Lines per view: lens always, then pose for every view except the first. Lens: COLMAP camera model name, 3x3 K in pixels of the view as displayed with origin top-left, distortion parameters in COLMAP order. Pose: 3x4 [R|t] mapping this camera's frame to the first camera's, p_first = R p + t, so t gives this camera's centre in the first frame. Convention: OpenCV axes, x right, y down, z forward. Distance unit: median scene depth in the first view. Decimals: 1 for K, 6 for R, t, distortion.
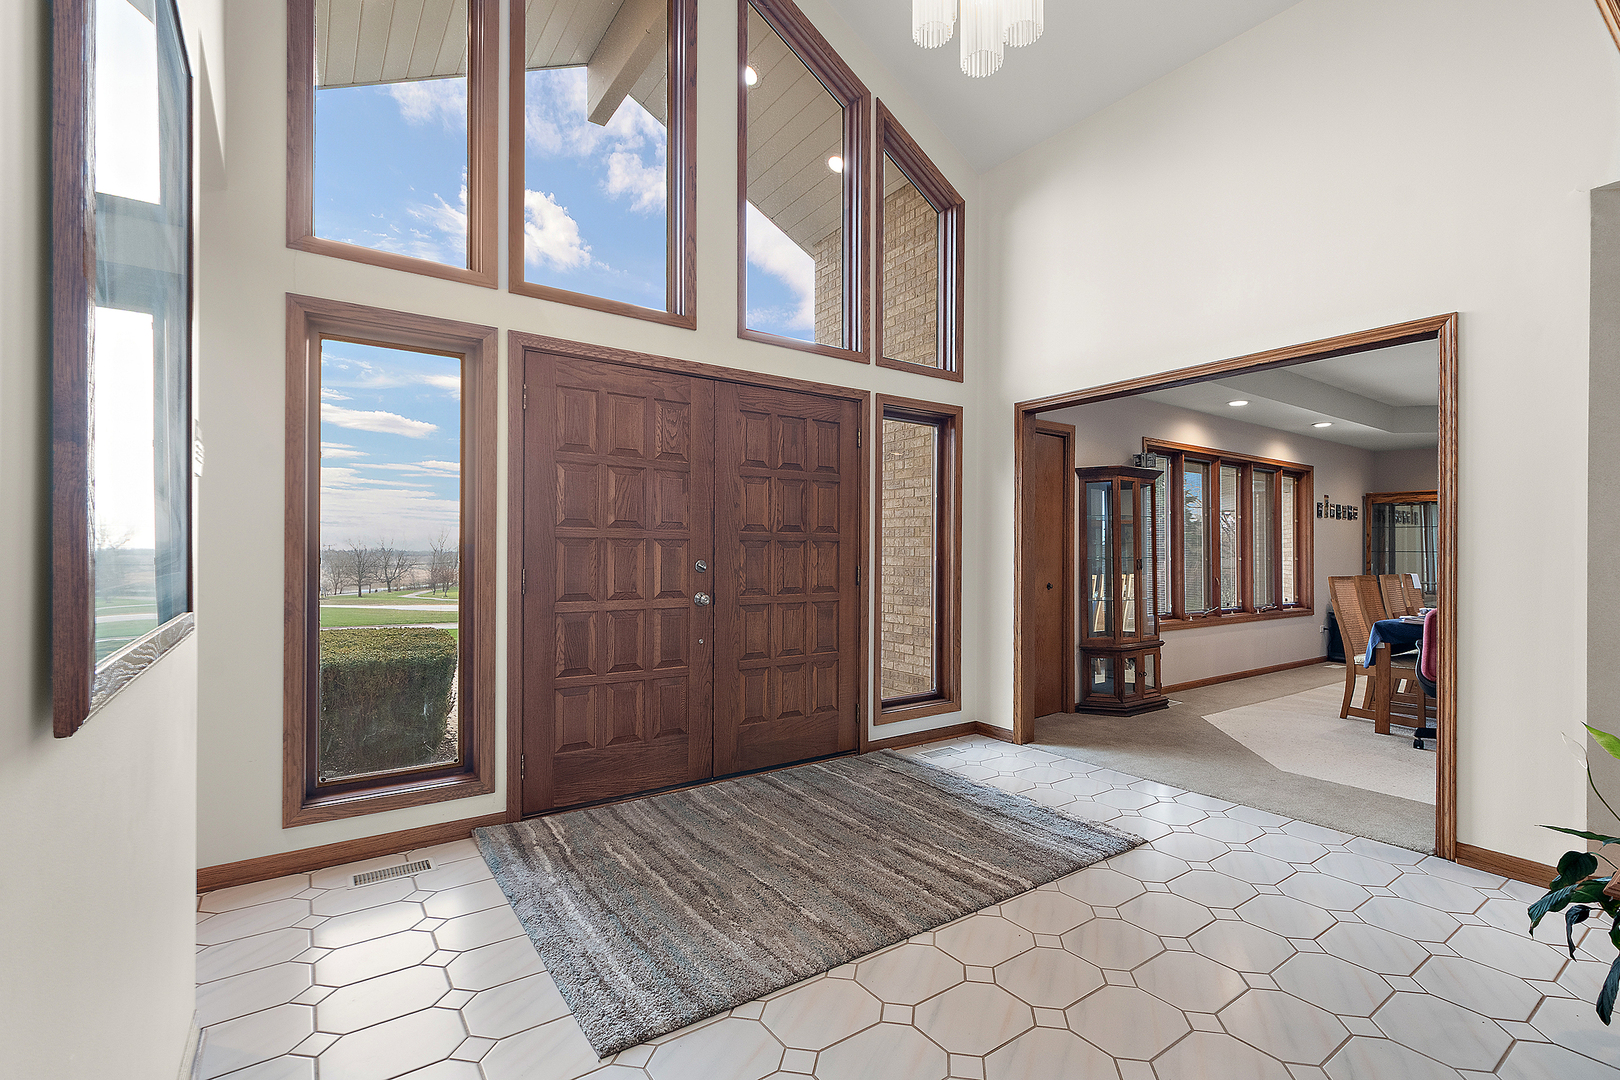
lens RADIAL K [[737.1, 0, 816.4], [0, 737.1, 553.8], [0, 0, 1]] dist [0.013085, -0.000269]
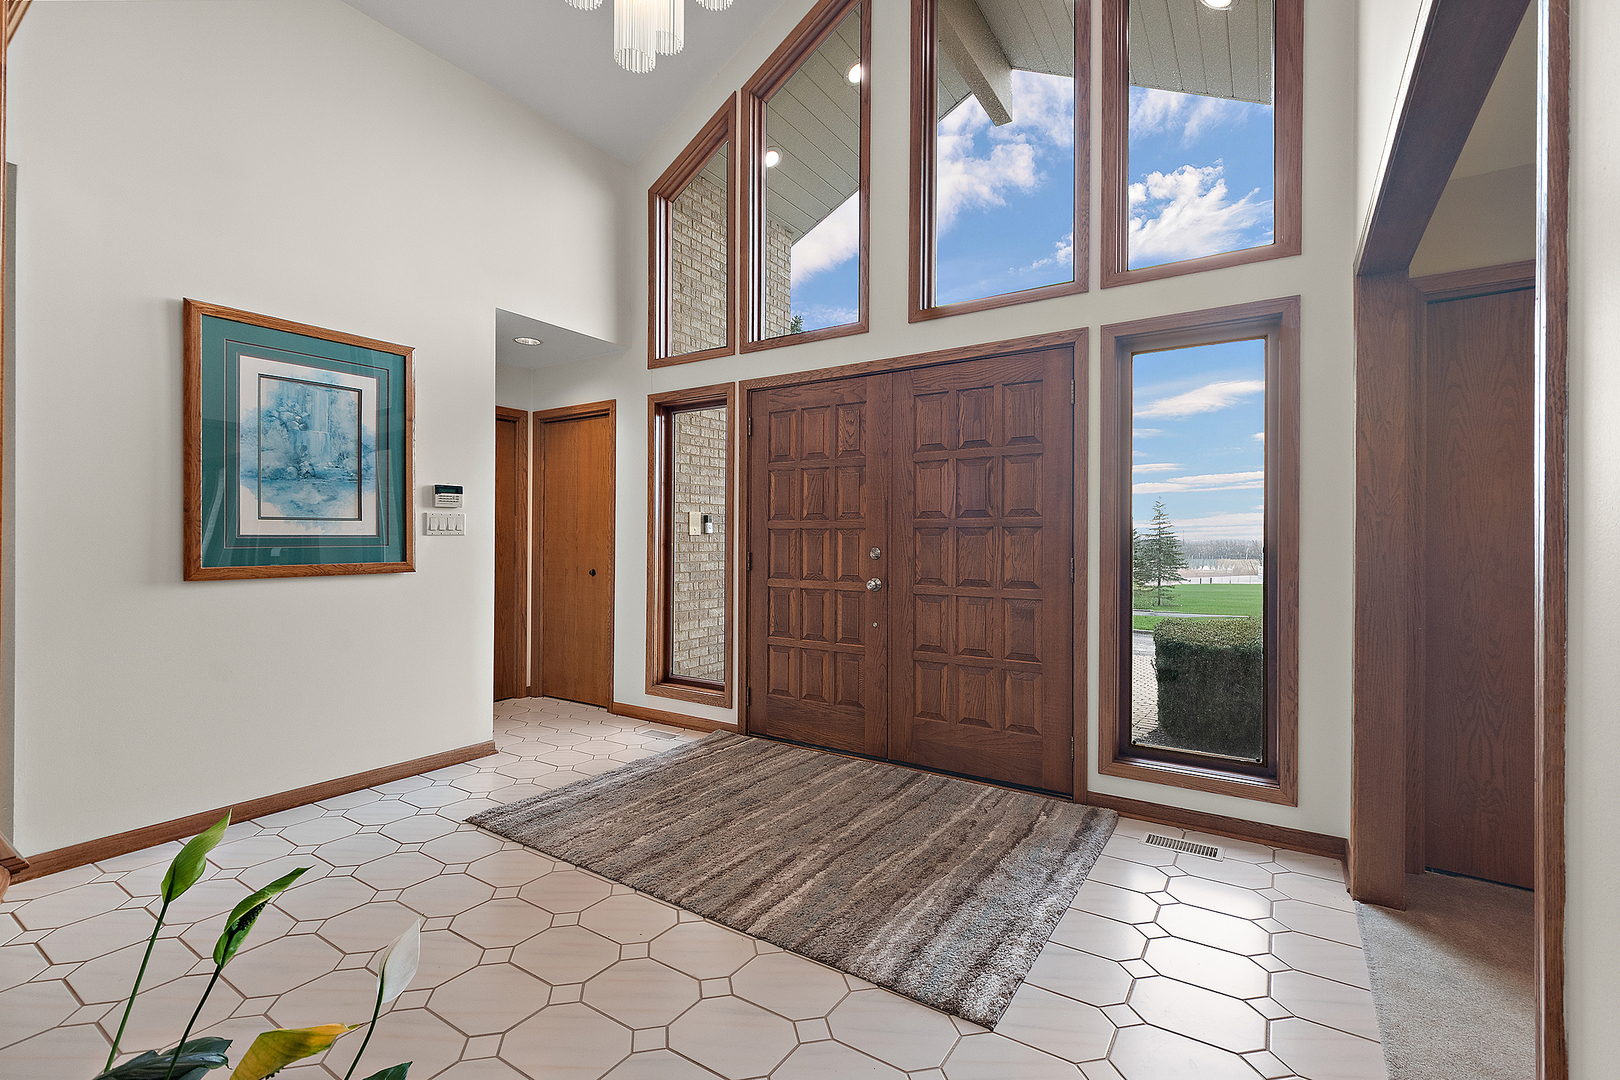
lens RADIAL K [[719.5, 0, 807.6], [0, 719.5, 546.7], [0, 0, 1]] dist [-0.000992, -0.000672]
pose [[0.353201, 0.005997, -0.935528, 0.795953], [-0.004725, 0.999978, 0.004627, 0.002853], [0.935535, 0.002786, 0.353222, 0.565695]]
